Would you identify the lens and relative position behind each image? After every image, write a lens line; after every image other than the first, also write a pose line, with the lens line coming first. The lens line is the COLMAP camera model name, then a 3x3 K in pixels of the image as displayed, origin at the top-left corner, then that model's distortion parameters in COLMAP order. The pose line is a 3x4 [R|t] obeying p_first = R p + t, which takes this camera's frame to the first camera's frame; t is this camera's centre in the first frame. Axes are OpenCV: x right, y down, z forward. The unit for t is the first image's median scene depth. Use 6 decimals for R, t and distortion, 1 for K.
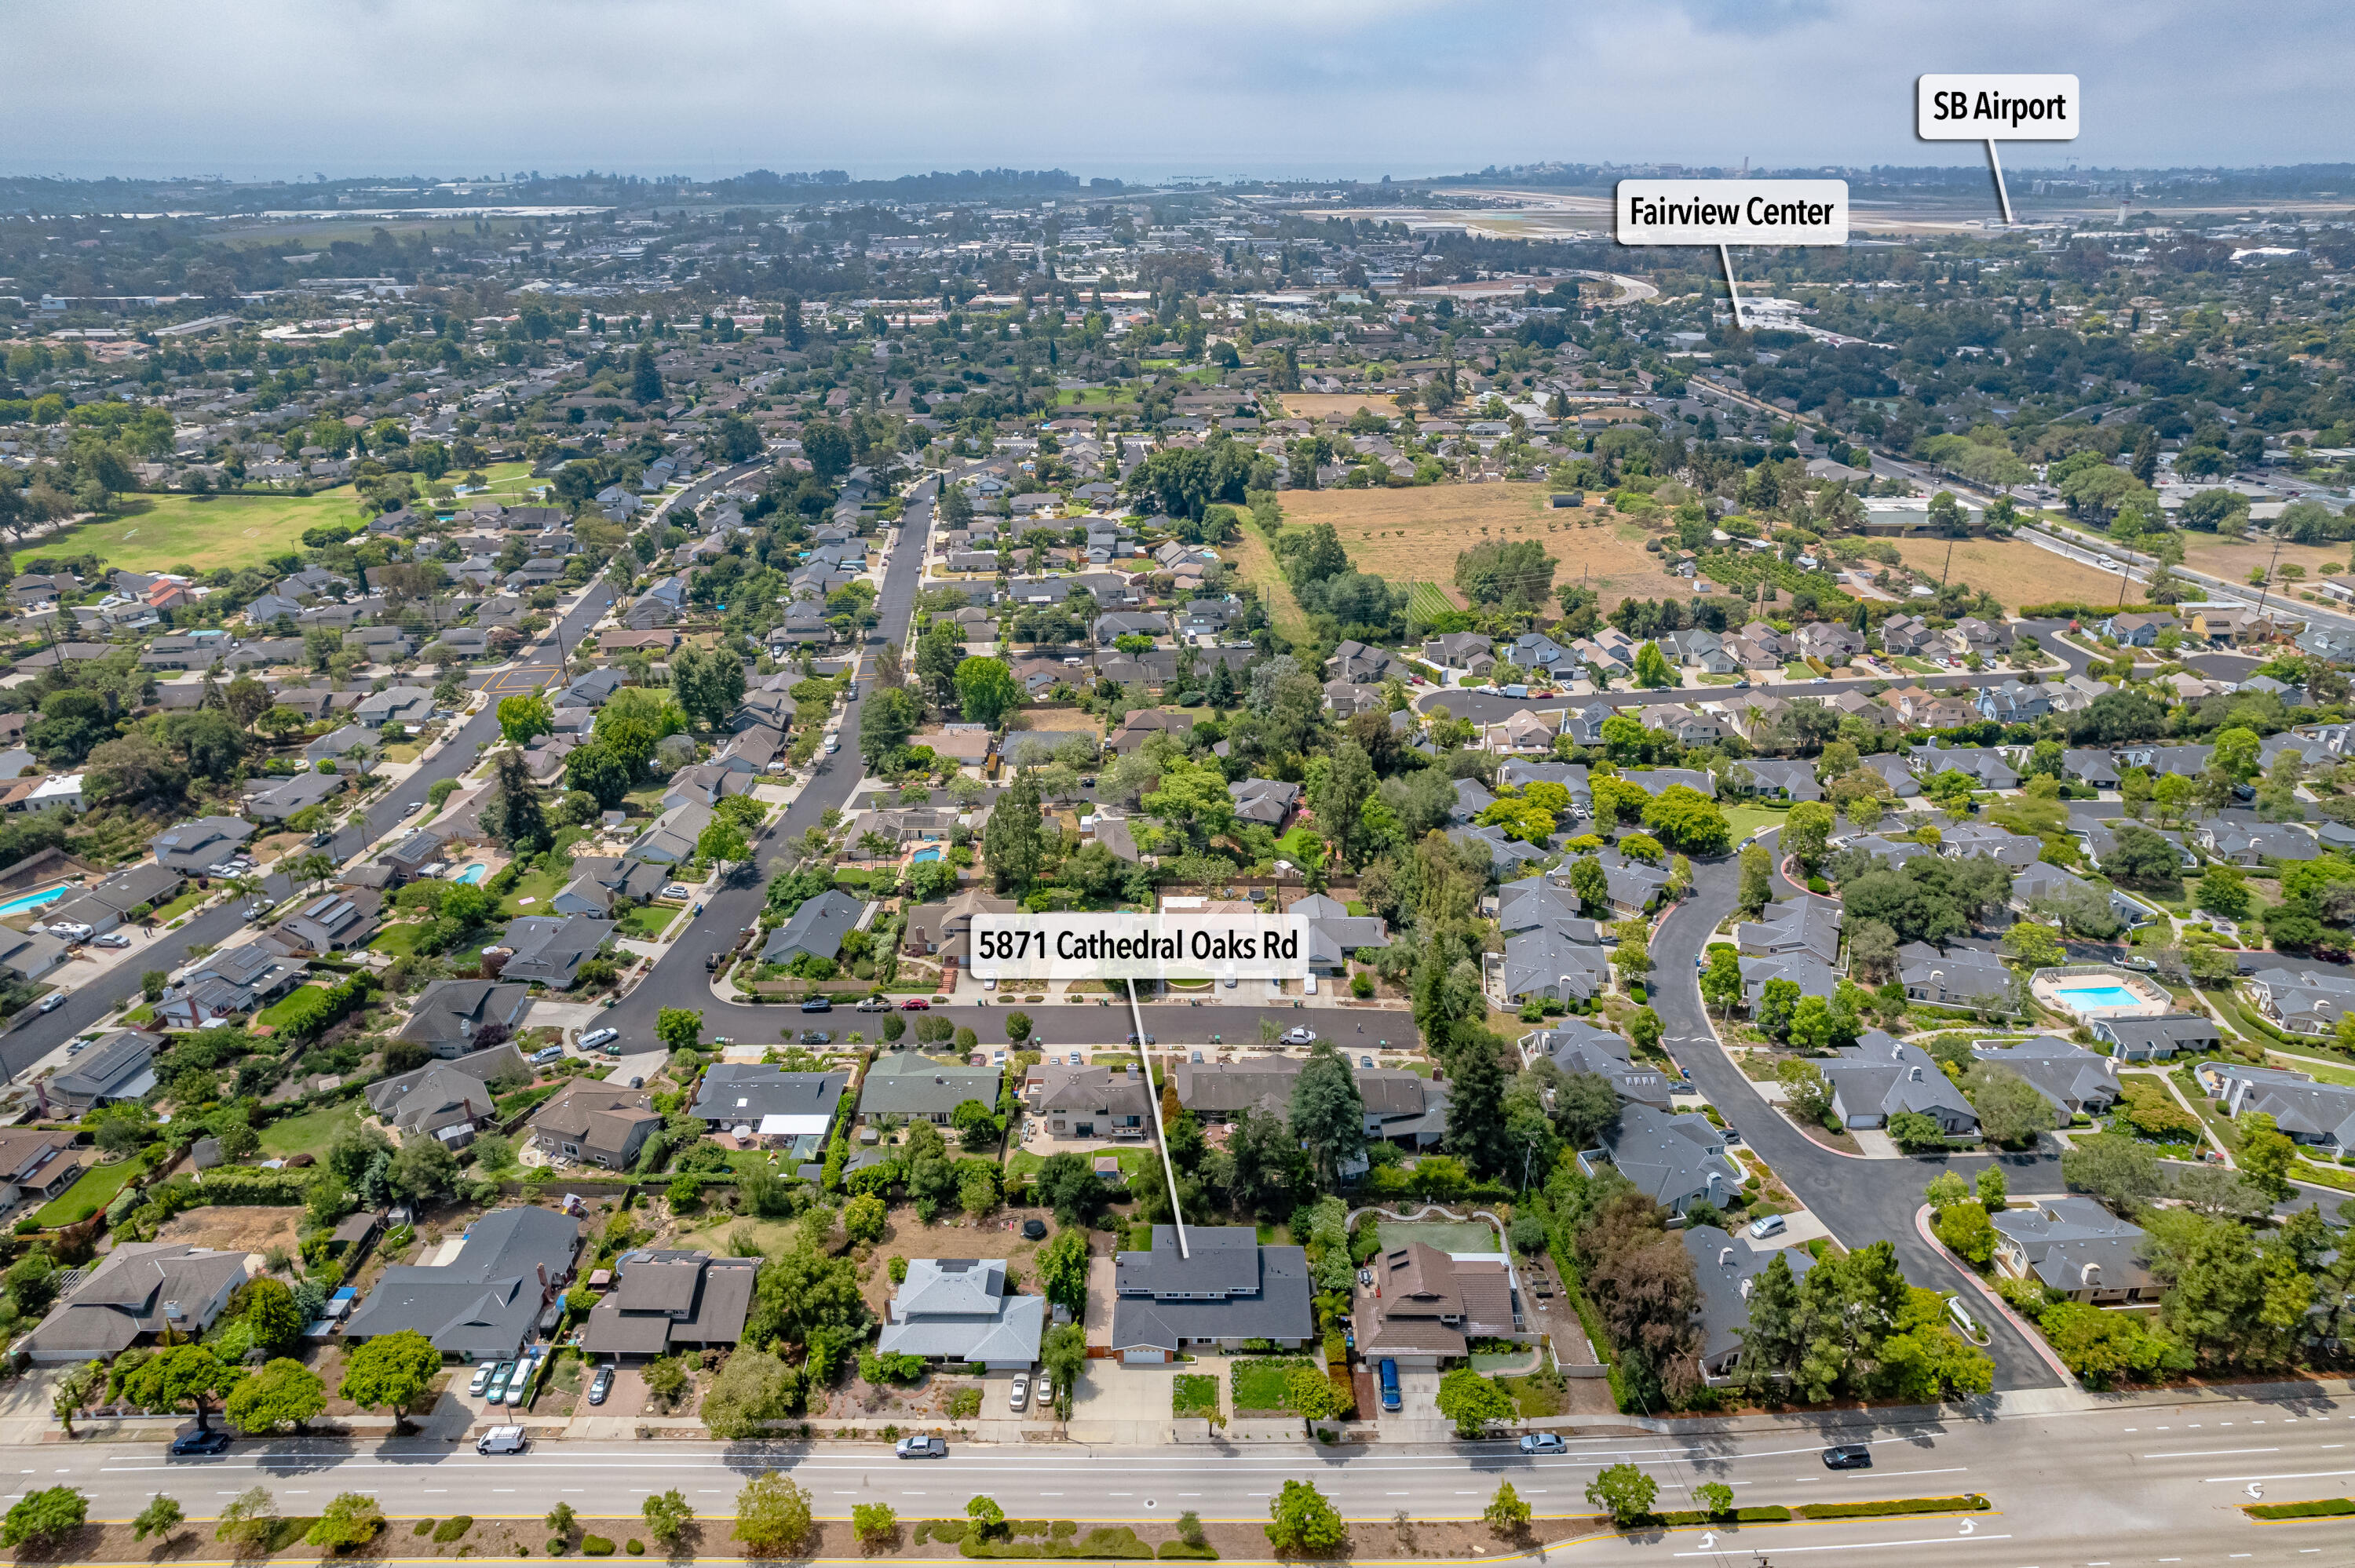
lens RADIAL K [[1513.6, 0, 1183.9], [0, 1513.6, 778.8], [0, 0, 1]] dist [-0.065645, 0.069712]
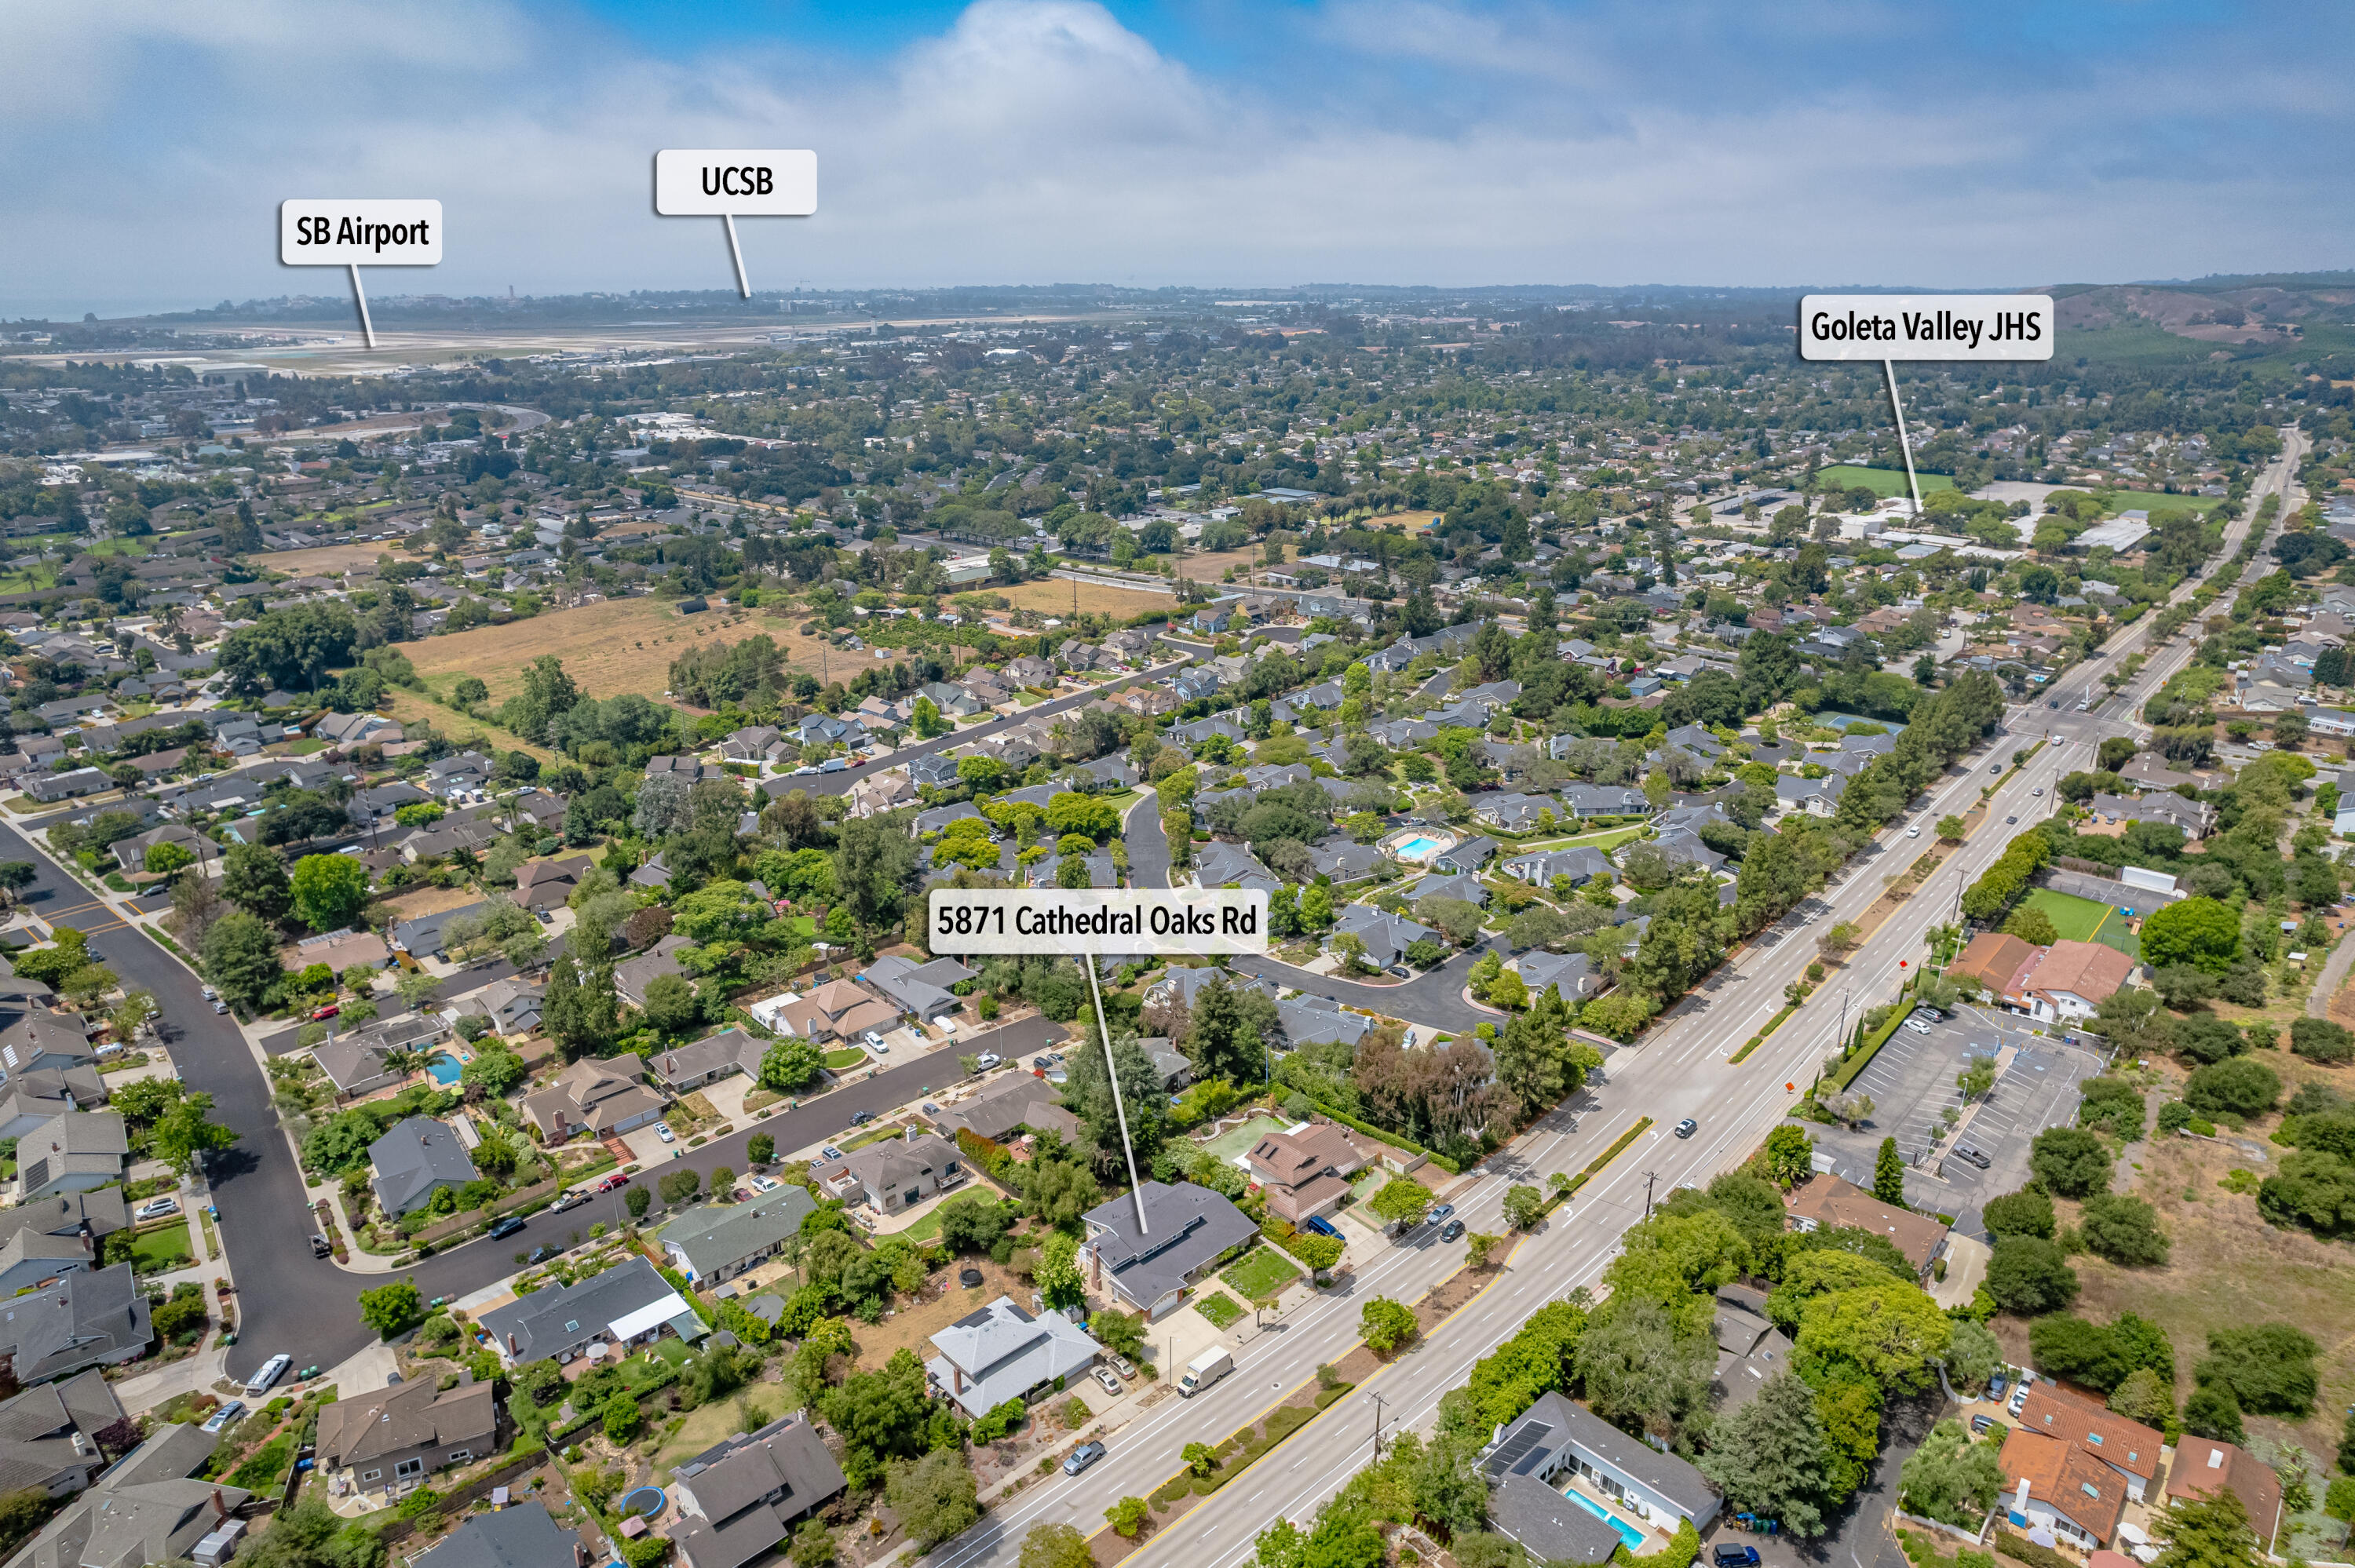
lens RADIAL K [[1513.6, 0, 1183.9], [0, 1513.6, 778.8], [0, 0, 1]] dist [-0.065645, 0.069712]
pose [[0.720350, -0.224512, 0.656270, -0.452993], [0.273822, 0.961363, 0.028327, -0.016524], [-0.637274, 0.159295, 0.753994, 0.049993]]
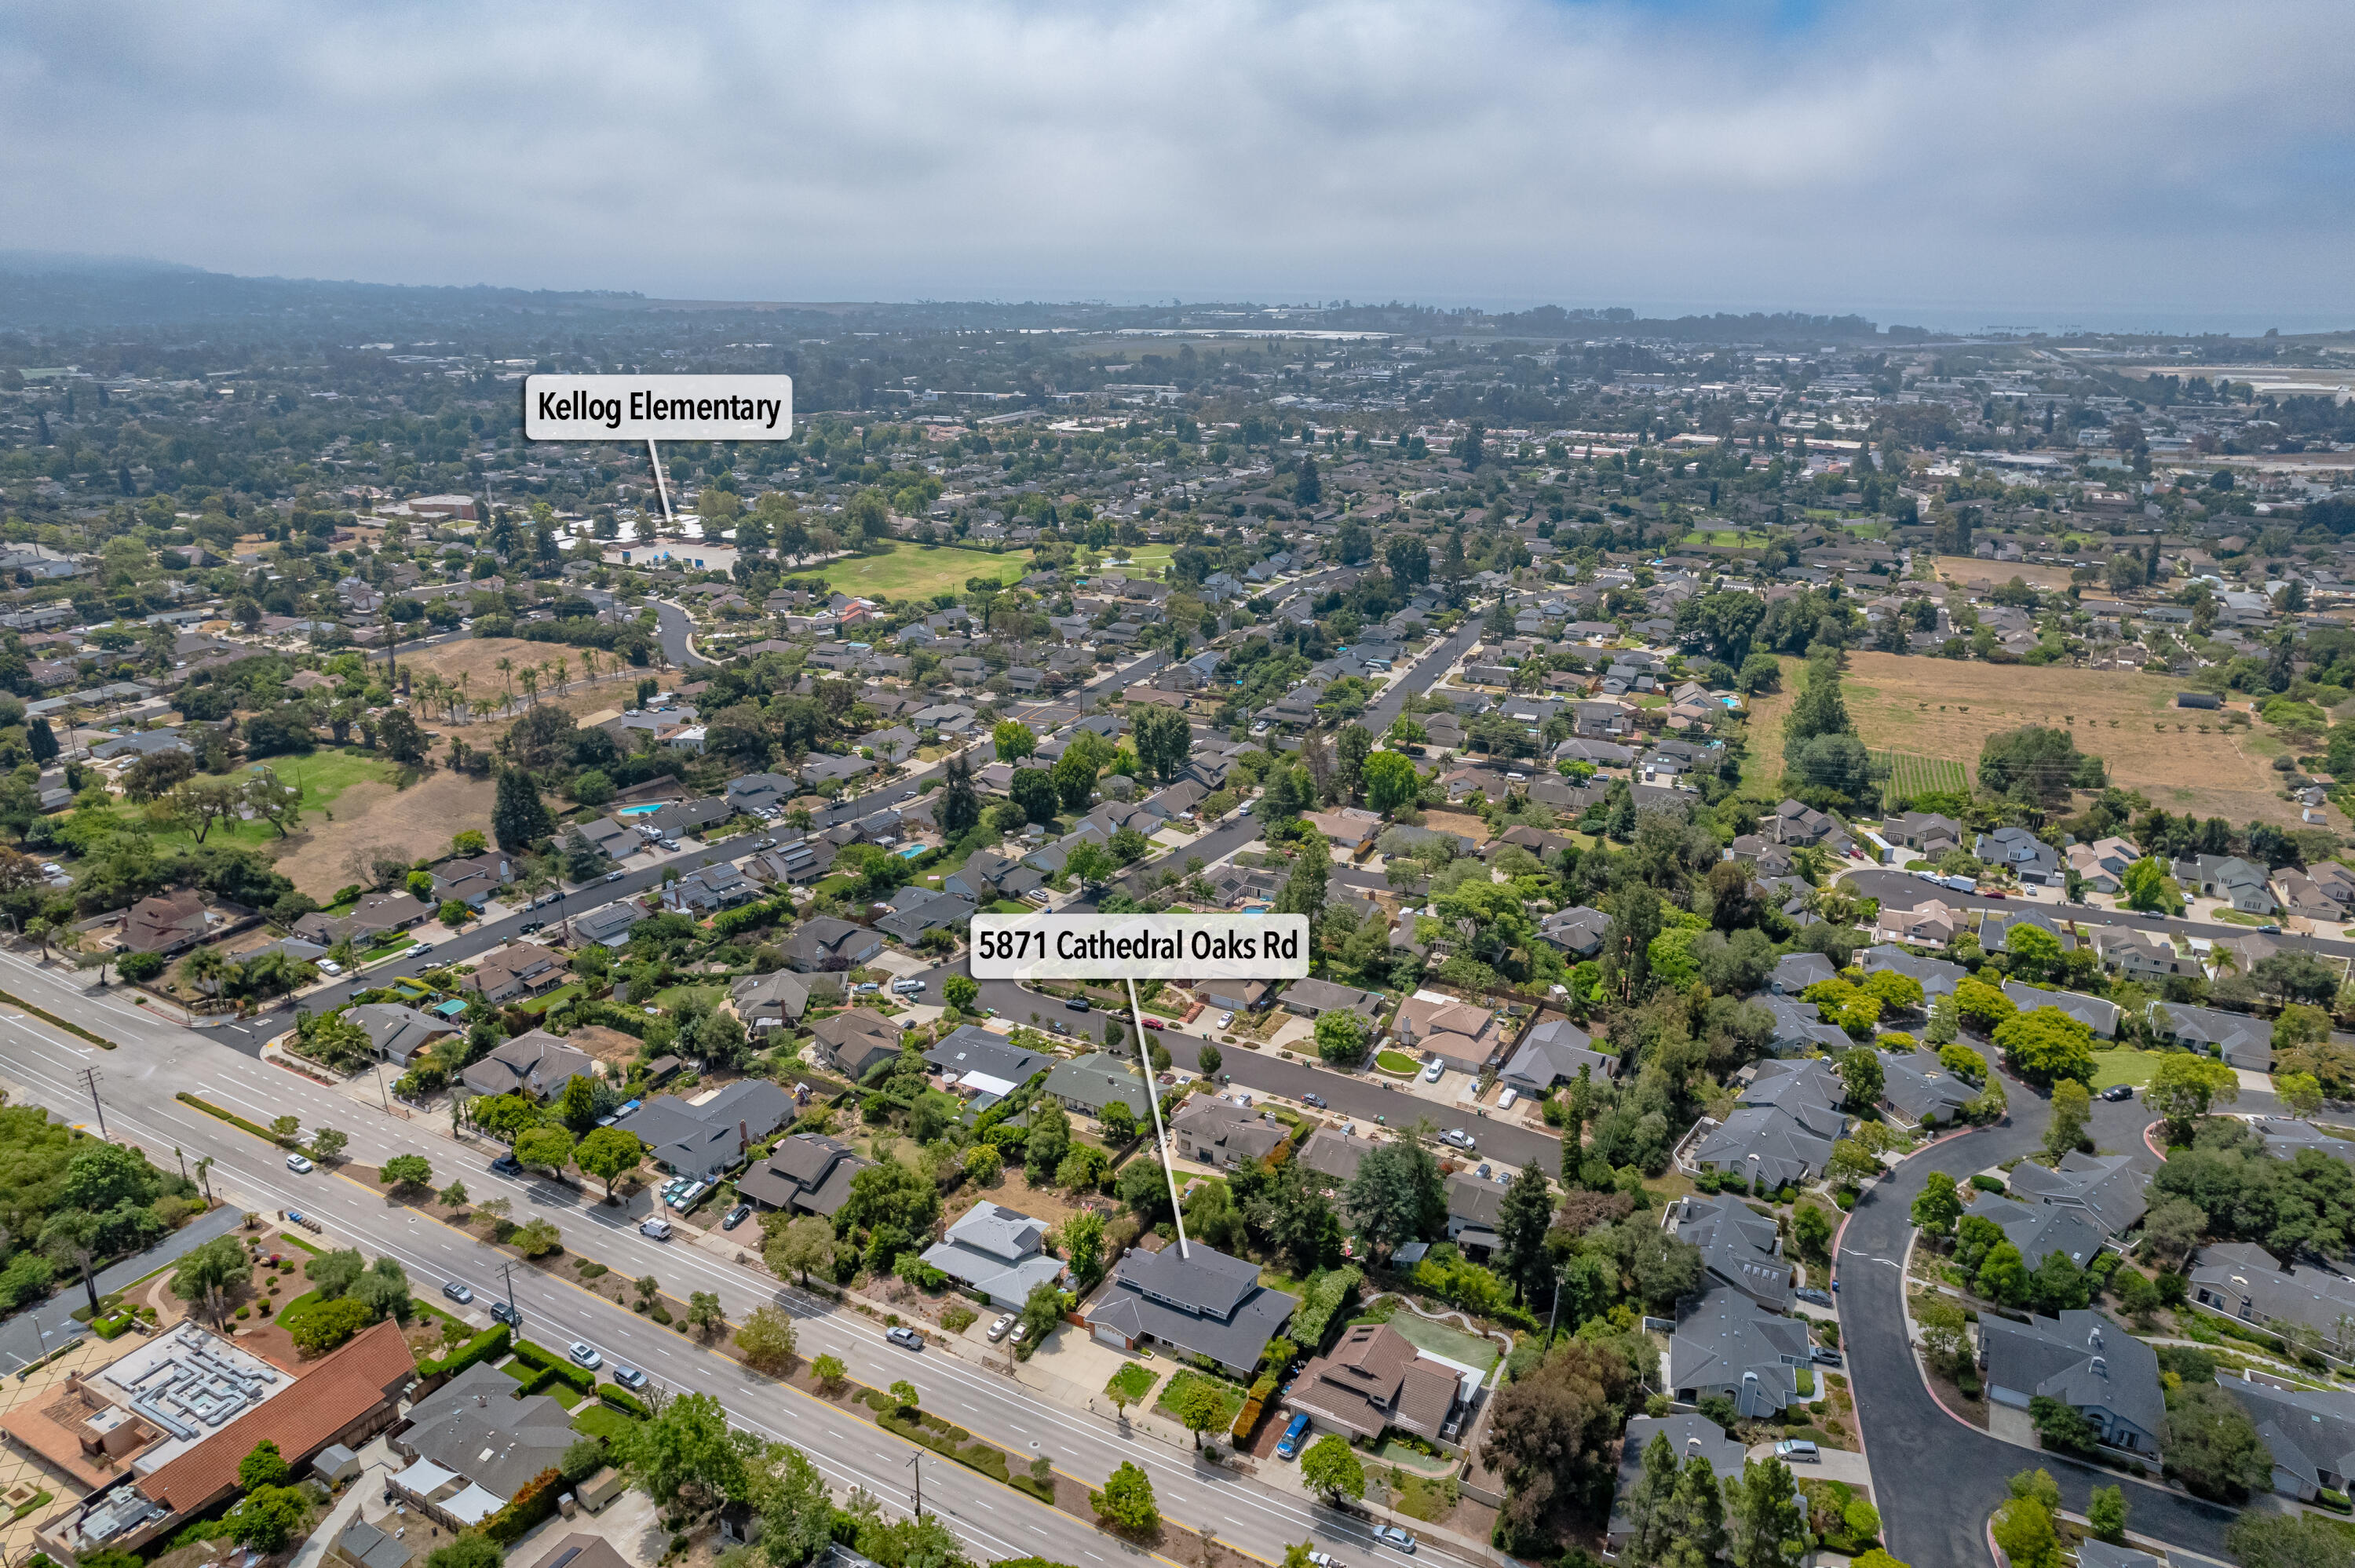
lens RADIAL K [[1513.6, 0, 1183.9], [0, 1513.6, 778.8], [0, 0, 1]] dist [-0.065645, 0.069712]
pose [[0.874195, 0.161187, -0.458042, 0.315380], [-0.198003, 0.979640, -0.033160, 0.003140], [0.443371, 0.119682, 0.888312, -0.011858]]
